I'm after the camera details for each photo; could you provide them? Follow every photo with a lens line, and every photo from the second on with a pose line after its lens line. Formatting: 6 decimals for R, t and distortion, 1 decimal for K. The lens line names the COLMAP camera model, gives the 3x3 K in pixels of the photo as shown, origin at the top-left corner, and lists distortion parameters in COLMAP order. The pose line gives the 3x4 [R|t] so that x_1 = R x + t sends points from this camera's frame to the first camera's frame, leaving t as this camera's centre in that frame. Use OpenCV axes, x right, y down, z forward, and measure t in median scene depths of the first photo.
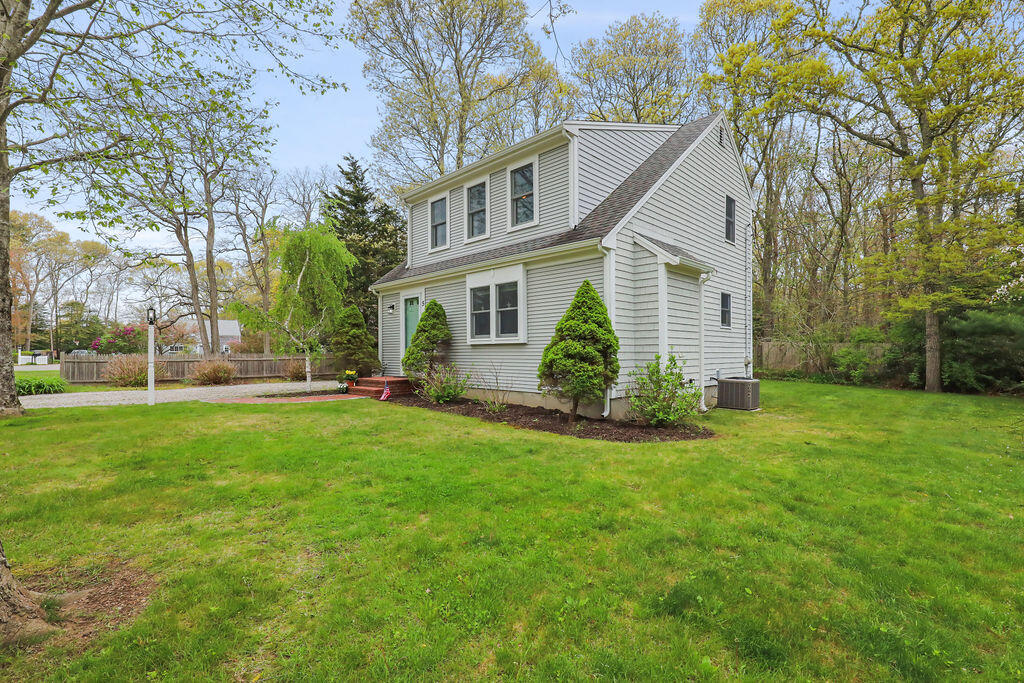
lens RADIAL K [[462.9, 0, 514.5], [0, 462.9, 344.7], [0, 0, 1]] dist [0.000336, 0.000117]
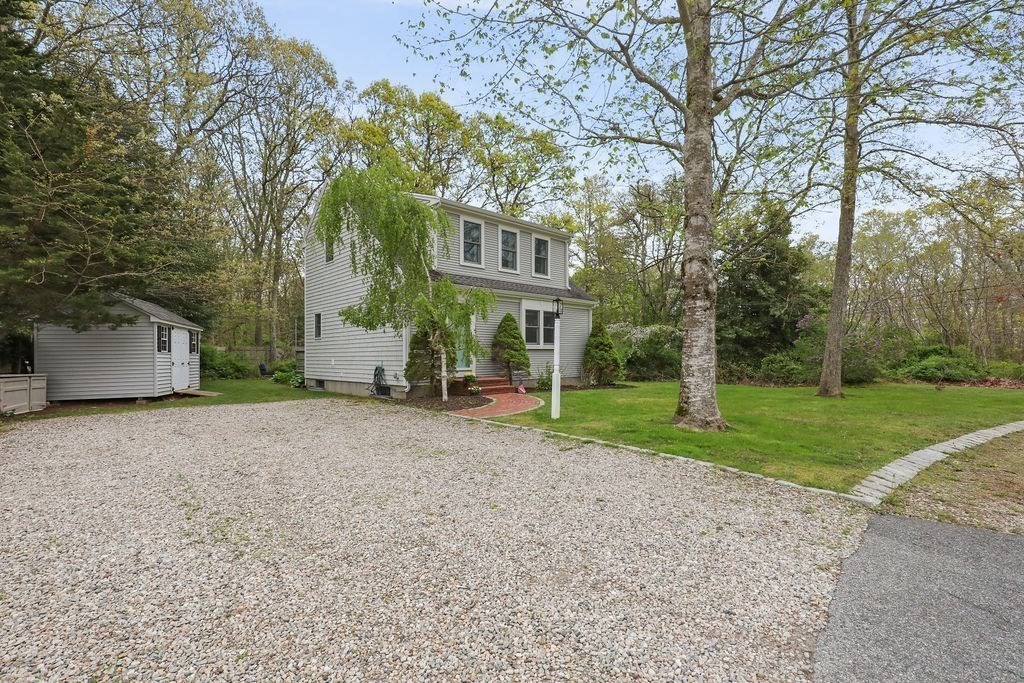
lens RADIAL K [[462.9, 0, 511.5], [0, 462.9, 347.2], [0, 0, 1]] dist [0.000336, 0.000117]
pose [[0.046302, 0.023396, 0.998653, -1.562425], [-0.009433, 0.999691, -0.022983, 0.027883], [-0.998883, -0.008356, 0.046509, 1.012250]]
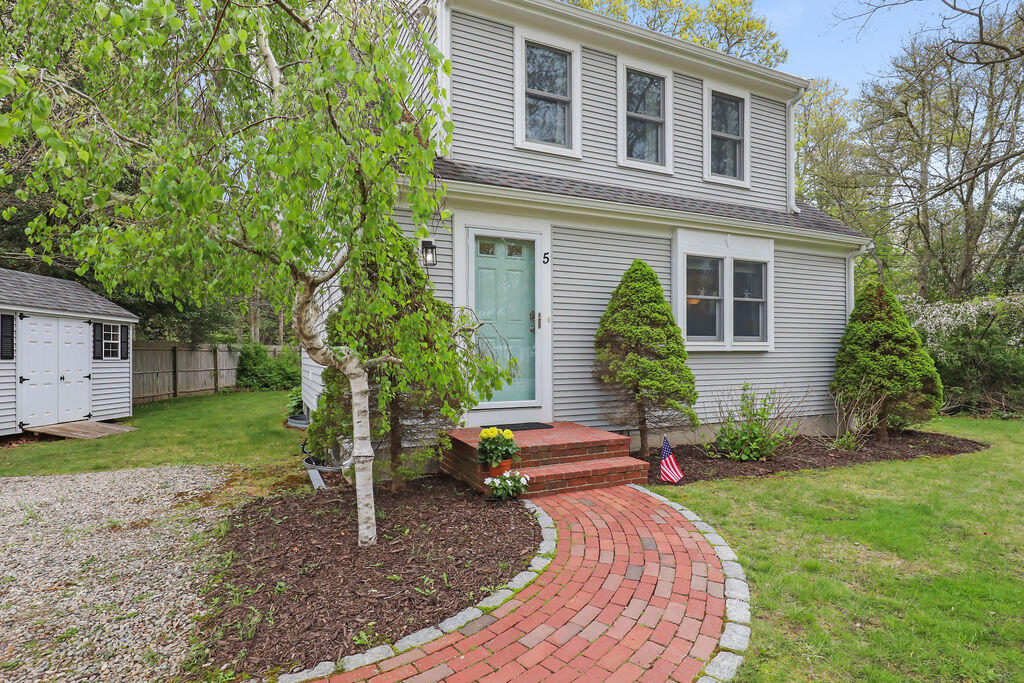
lens RADIAL K [[525.9, 0, 510.4], [0, 525.9, 351.7], [0, 0, 1]] dist [-0.002652, -0.000212]
pose [[0.360518, 0.008334, 0.932715, -0.815151], [-0.010378, 0.999934, -0.004923, 0.005361], [-0.932695, -0.007905, 0.360580, 1.003302]]
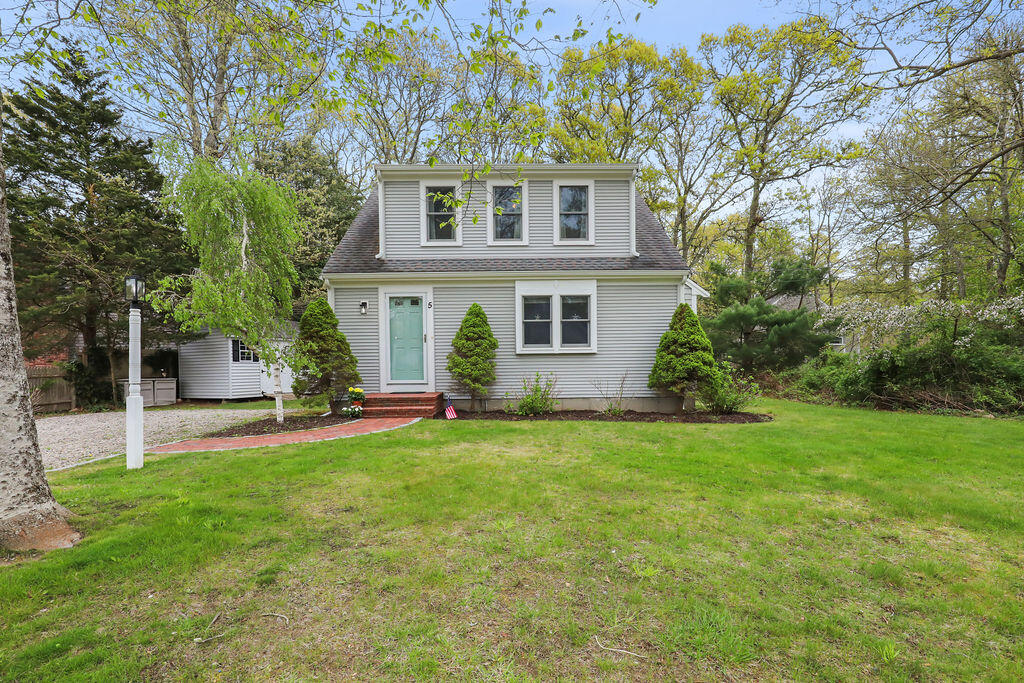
lens RADIAL K [[462.9, 0, 517.0], [0, 462.9, 372.0], [0, 0, 1]] dist [0.000336, 0.000117]
pose [[0.699898, -0.020571, 0.713947, -0.826485], [-0.001494, 0.999541, 0.030265, 0.008623], [-0.714241, -0.022249, 0.699546, 0.340041]]
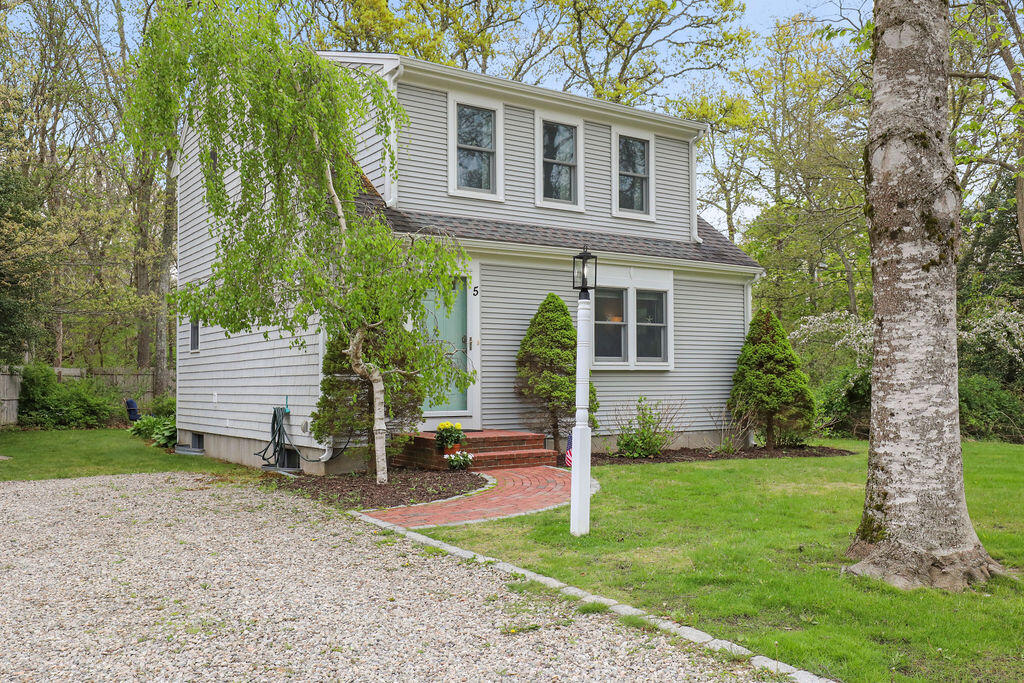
lens RADIAL K [[884.6, 0, 508.4], [0, 884.6, 346.4], [0, 0, 1]] dist [-0.000306, -0.003874]
pose [[0.205961, 0.045600, 0.977497, -1.408810], [-0.008134, 0.998959, -0.044887, 0.023910], [-0.978526, 0.001294, 0.206117, 0.890902]]
